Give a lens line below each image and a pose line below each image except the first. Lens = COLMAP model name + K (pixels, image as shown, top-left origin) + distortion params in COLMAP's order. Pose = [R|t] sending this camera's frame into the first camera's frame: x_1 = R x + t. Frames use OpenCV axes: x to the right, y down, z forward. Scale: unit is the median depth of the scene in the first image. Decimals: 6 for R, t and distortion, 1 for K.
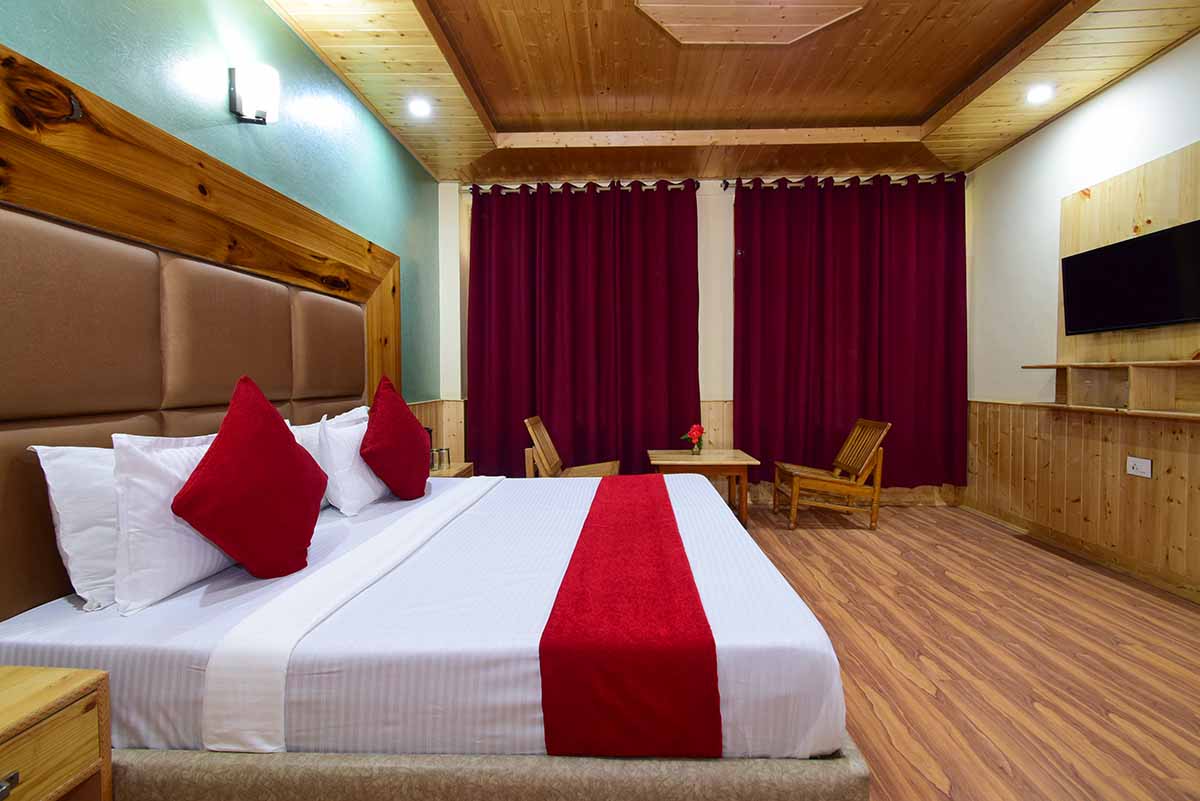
lens RADIAL K [[527.7, 0, 606.7], [0, 527.7, 395.4], [0, 0, 1]] dist [0.002712, -0.001400]
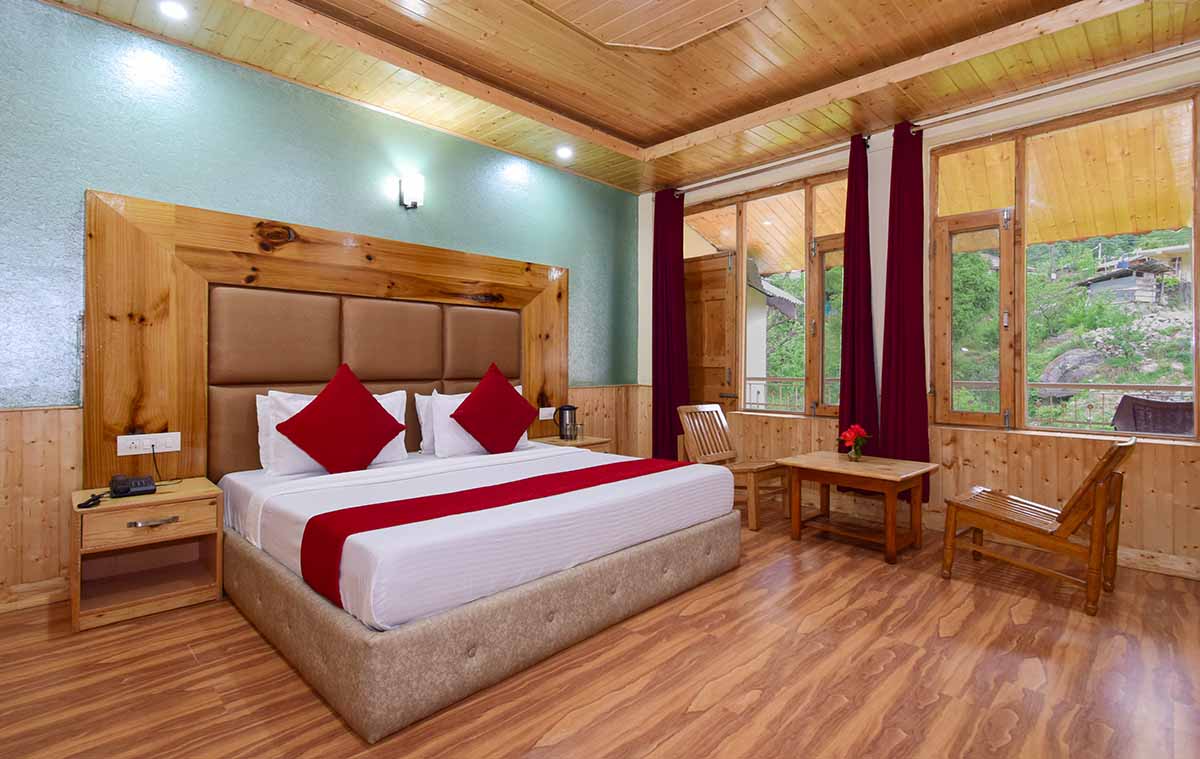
lens RADIAL K [[569.5, 0, 622.1], [0, 569.5, 364.4], [0, 0, 1]] dist [0.007327, -0.000054]
pose [[0.750694, 0.005515, -0.660627, 0.707712], [-0.028664, 0.999295, -0.024230, -0.007199], [0.660028, 0.037126, 0.750323, 0.089620]]
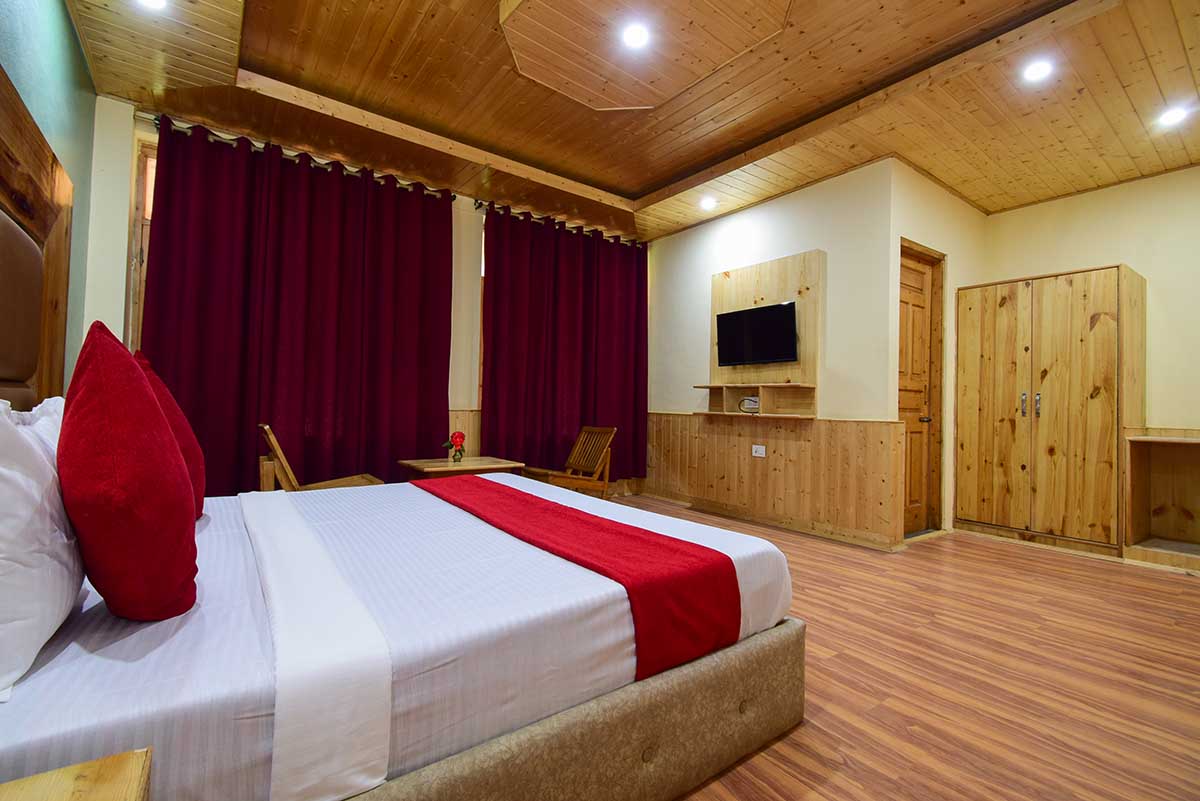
lens RADIAL K [[527.7, 0, 606.7], [0, 527.7, 395.4], [0, 0, 1]] dist [0.002712, -0.001400]
pose [[0.775368, 0.034920, 0.630543, -0.328557], [-0.005671, 0.998815, -0.048342, 0.044841], [-0.631484, 0.033907, 0.774647, 0.051844]]
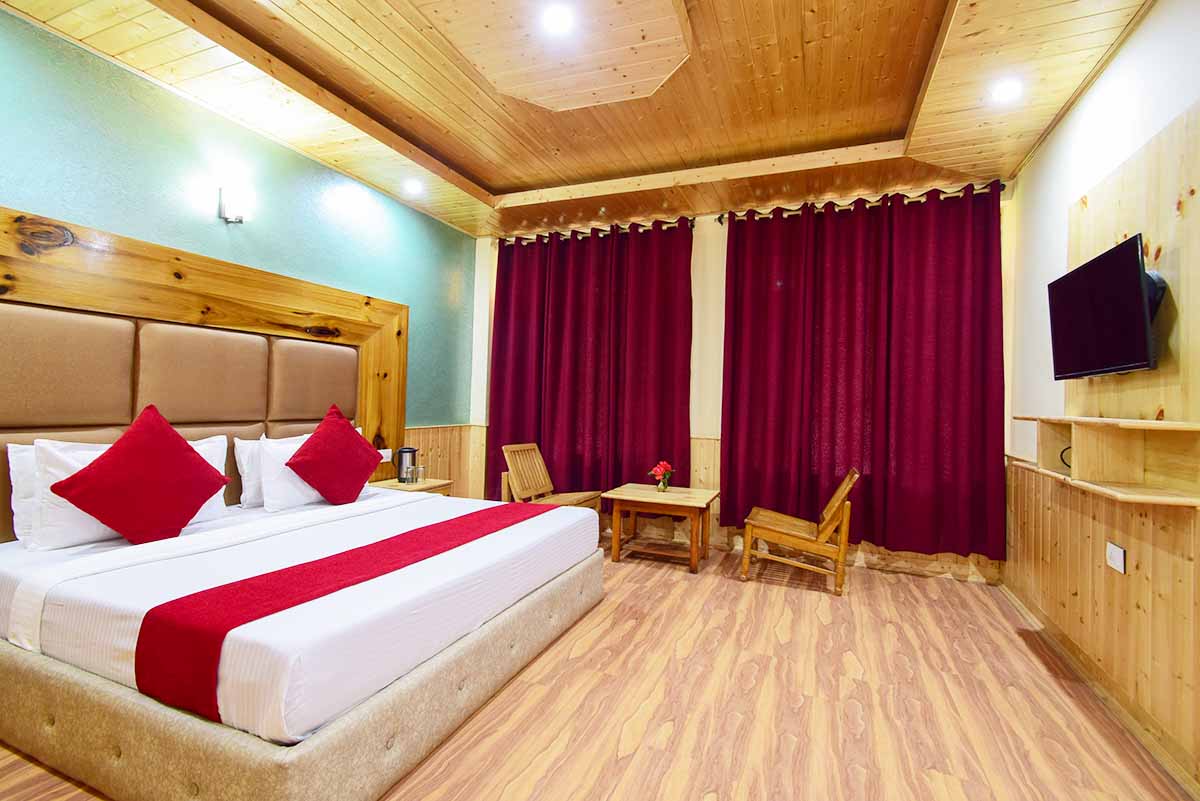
lens RADIAL K [[527.7, 0, 606.7], [0, 527.7, 395.4], [0, 0, 1]] dist [0.002712, -0.001400]
pose [[0.938547, 0.026426, -0.344137, 0.542271], [-0.043386, 0.998189, -0.041675, -0.030116], [0.342413, 0.054045, 0.937994, 0.031601]]
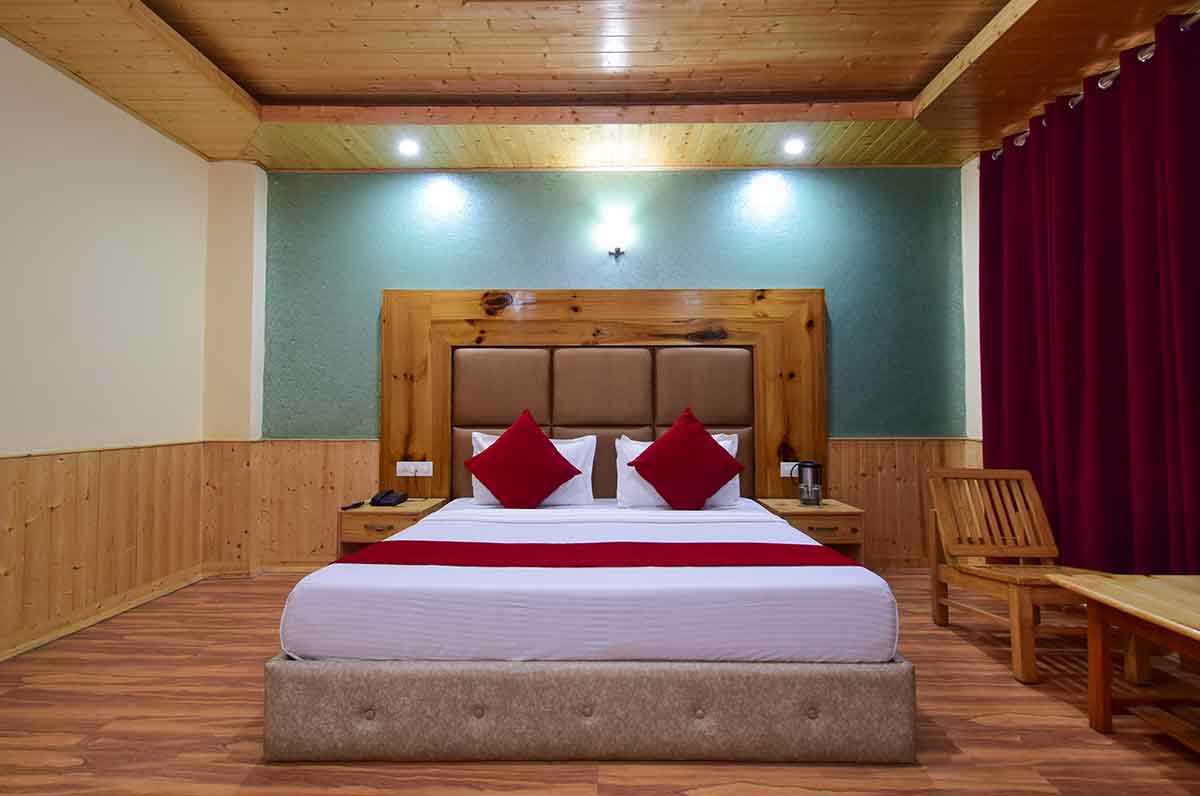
lens RADIAL K [[562.7, 0, 606.0], [0, 562.7, 390.1], [0, 0, 1]] dist [0.002683, 0.000003]
pose [[0.022943, -0.031478, -0.999241, 0.769409], [-0.034075, 0.998899, -0.032250, -0.026562], [0.999156, 0.034789, 0.021845, 0.675105]]
